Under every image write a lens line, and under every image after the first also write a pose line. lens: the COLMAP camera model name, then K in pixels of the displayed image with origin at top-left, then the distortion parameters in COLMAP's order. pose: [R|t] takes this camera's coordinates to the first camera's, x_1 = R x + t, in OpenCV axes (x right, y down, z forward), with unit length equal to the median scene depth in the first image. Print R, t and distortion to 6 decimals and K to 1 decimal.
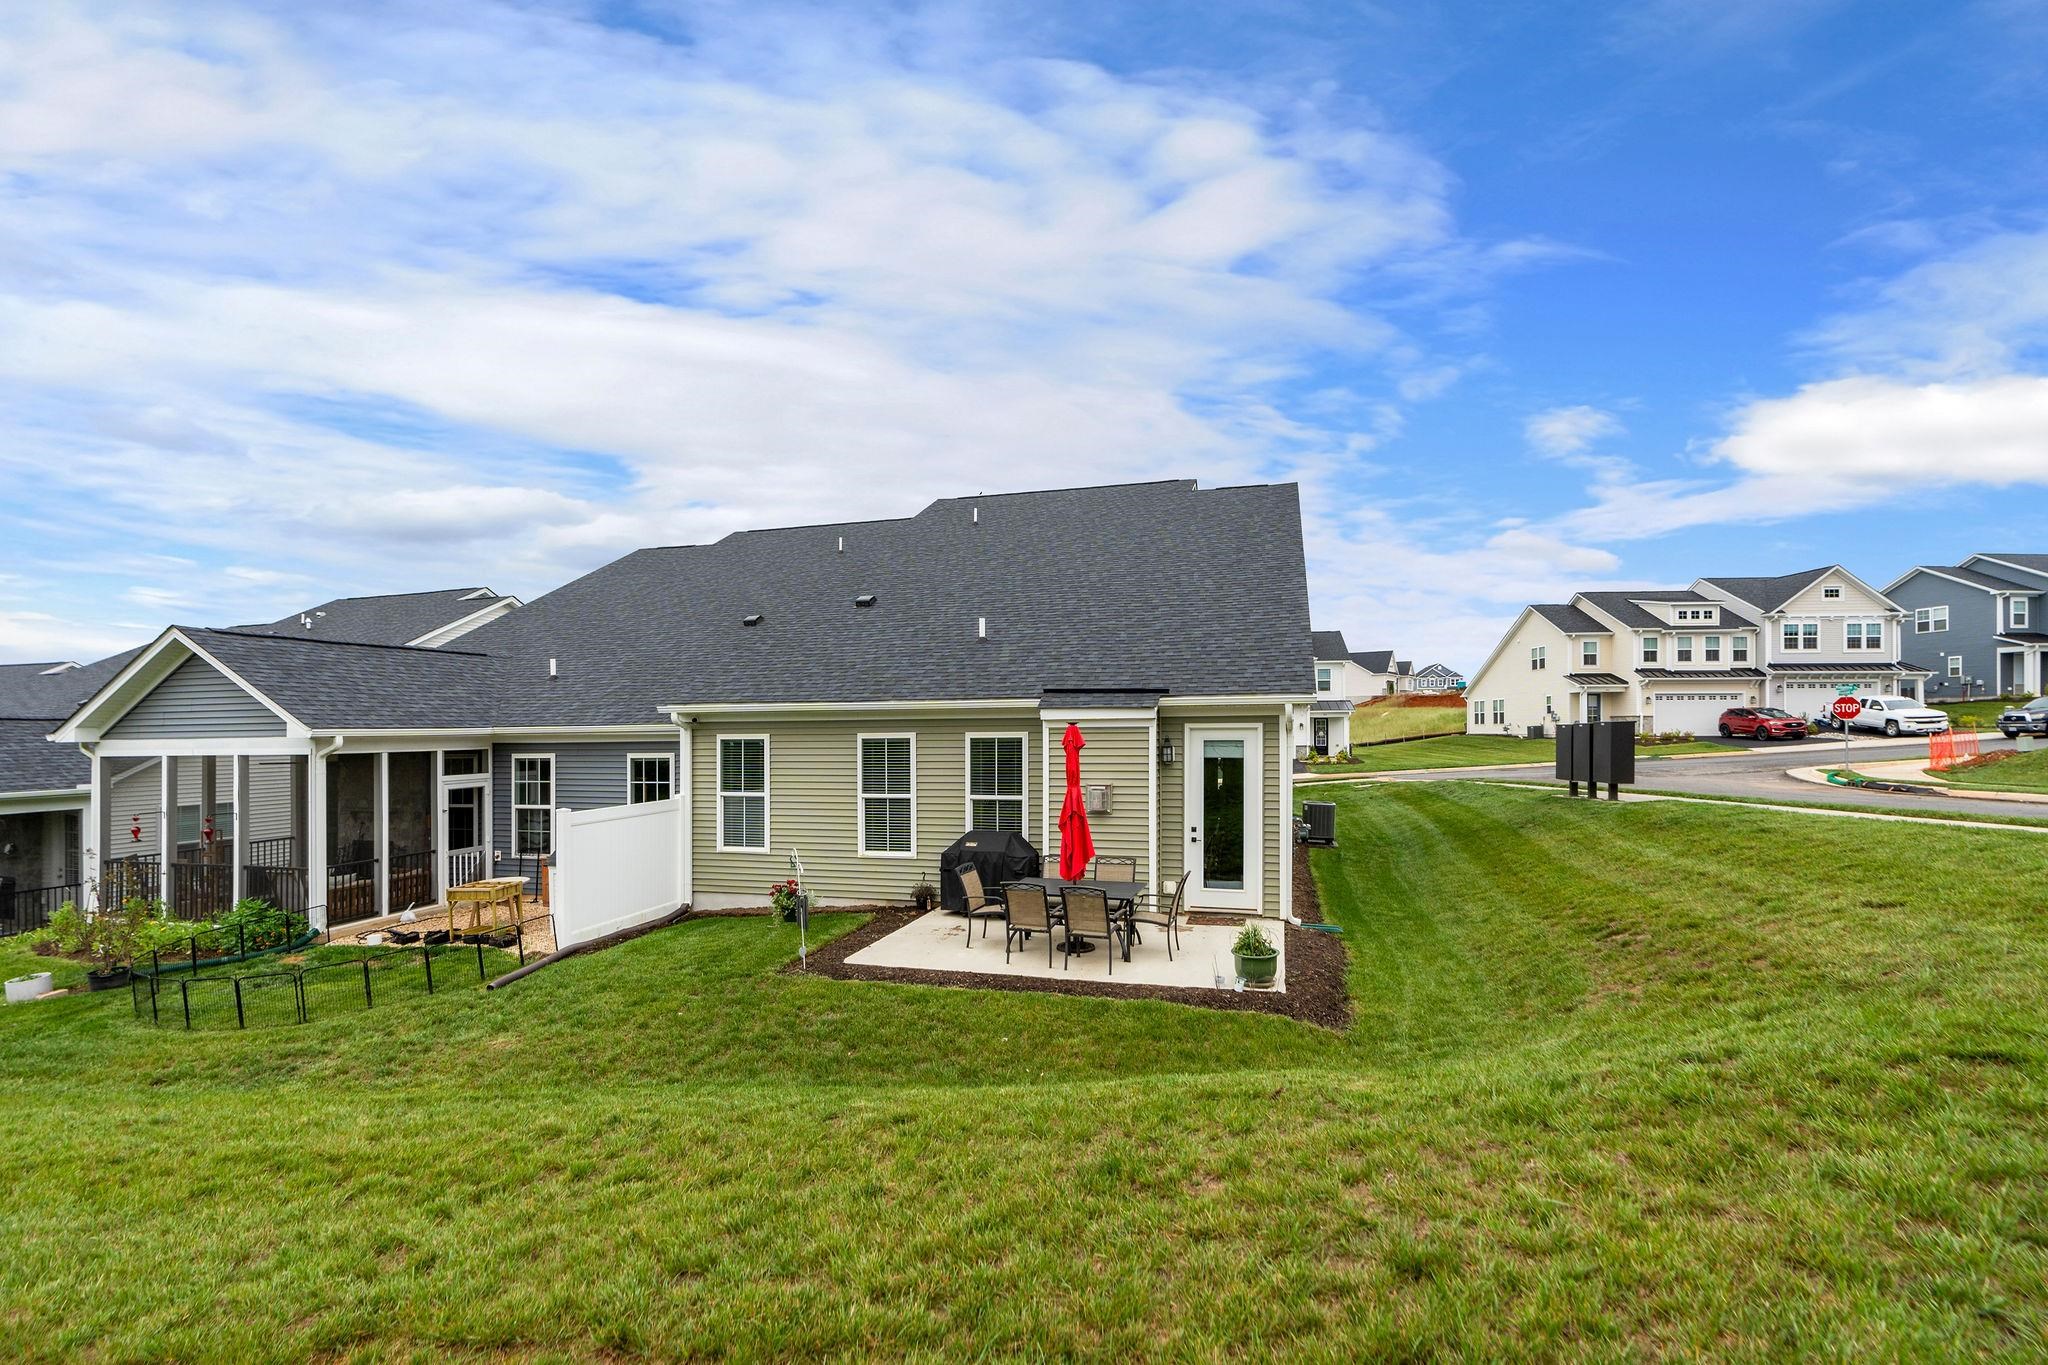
lens RADIAL K [[925.6, 0, 1036.5], [0, 925.6, 891.2], [0, 0, 1]] dist [-0.012787, -0.000102]
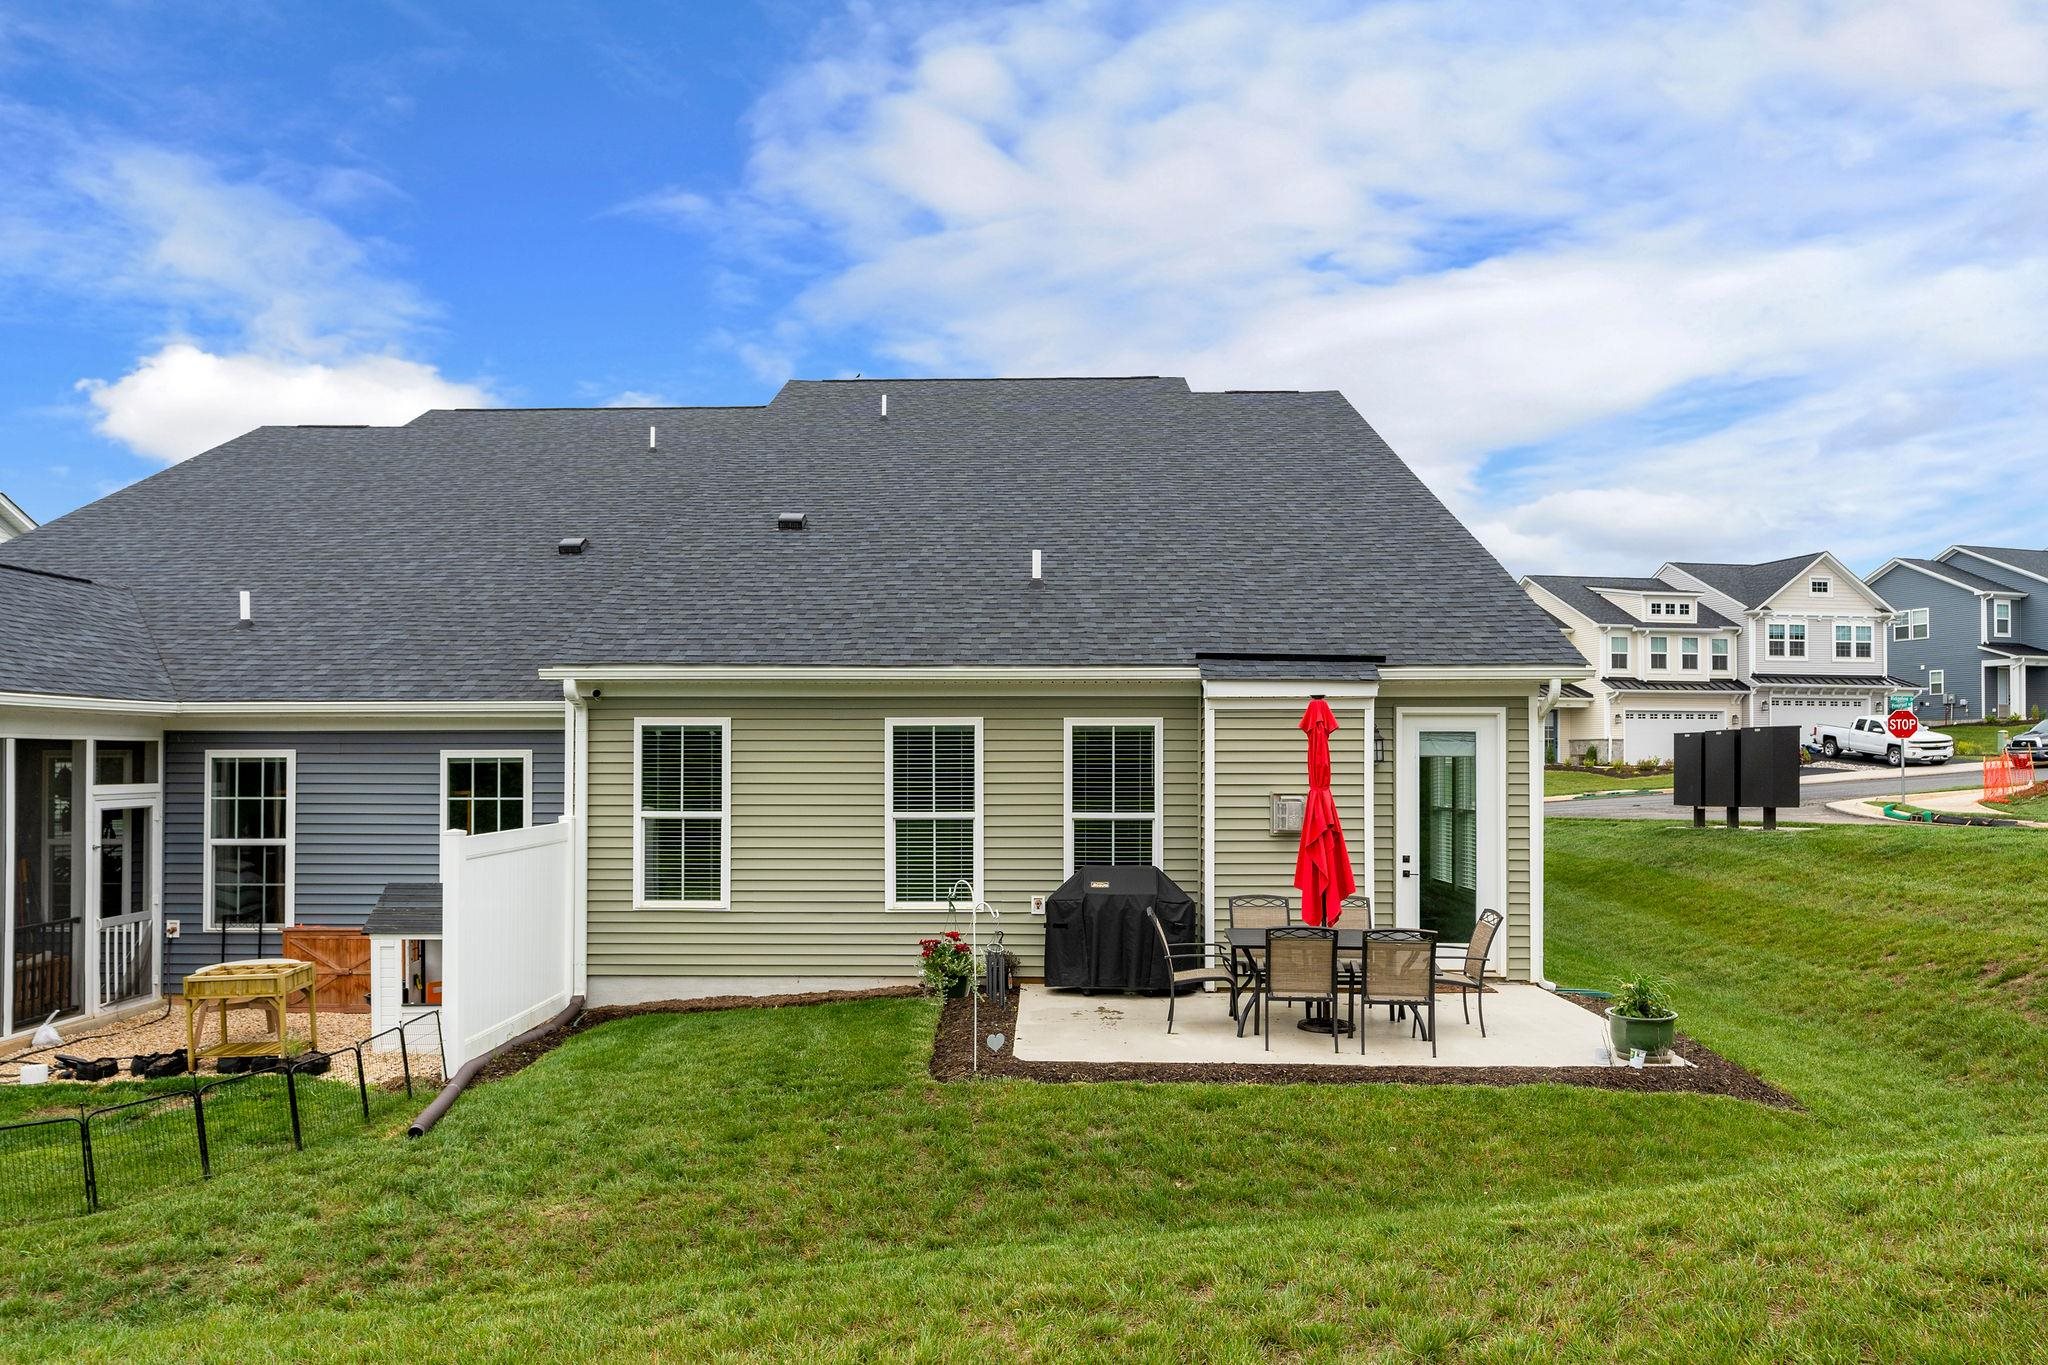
lens RADIAL K [[1353.3, 0, 1023.0], [0, 1353.3, 999.1], [0, 0, 1]] dist [0.000796, 0.001758]
pose [[0.970848, -0.032678, 0.237459, -0.321909], [0.032833, 0.999455, 0.003304, 0.023890], [-0.237438, 0.004588, 0.971392, 0.063917]]
